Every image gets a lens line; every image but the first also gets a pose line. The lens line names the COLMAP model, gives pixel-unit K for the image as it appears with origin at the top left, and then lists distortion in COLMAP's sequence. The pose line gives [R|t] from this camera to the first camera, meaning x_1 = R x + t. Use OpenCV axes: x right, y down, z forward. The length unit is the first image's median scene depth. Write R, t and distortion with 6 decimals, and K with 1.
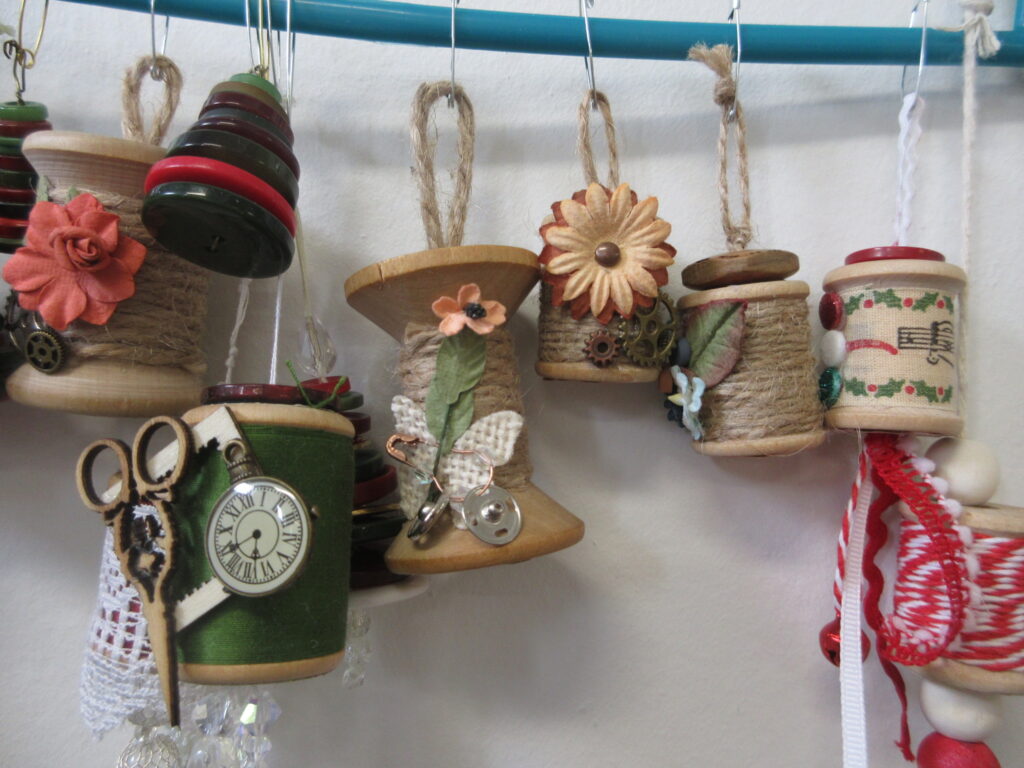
lens RADIAL K [[695.5, 0, 512.0], [0, 695.5, 384.0], [0, 0, 1]] dist [0.004273, 0.002968]
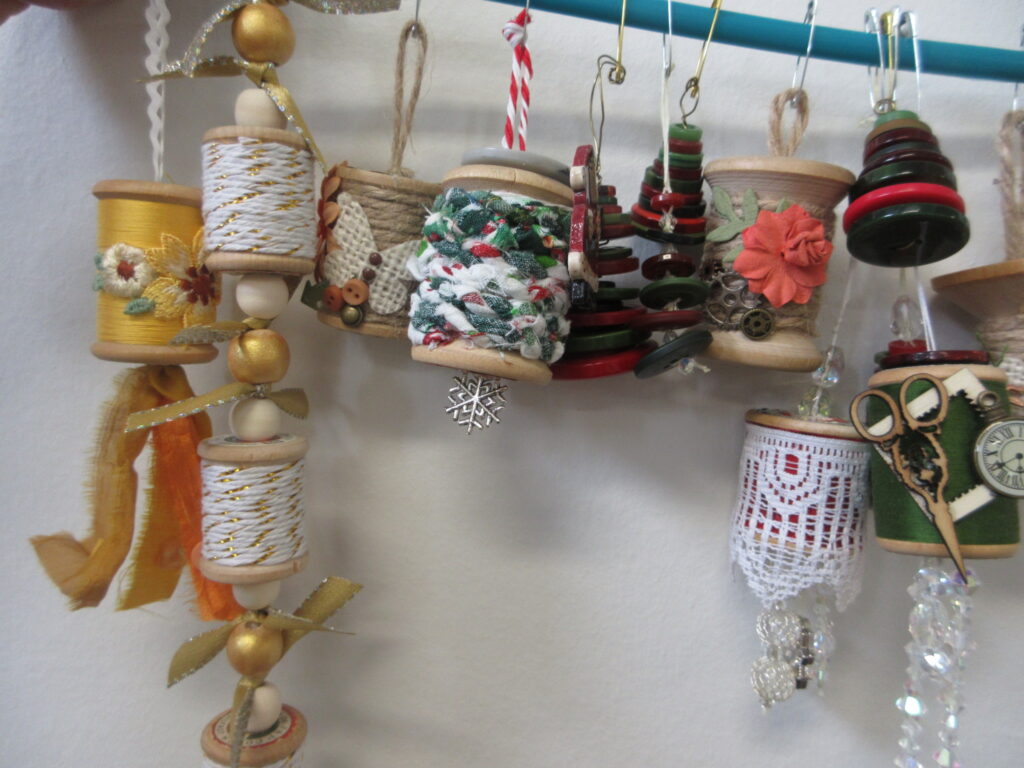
lens RADIAL K [[695.5, 0, 512.0], [0, 695.5, 384.0], [0, 0, 1]] dist [0.004273, 0.002968]
pose [[0.999715, 0.006658, 0.022905, -1.179168], [-0.008403, 0.997000, 0.076950, -0.029983], [-0.022323, -0.077121, 0.996772, -0.333225]]
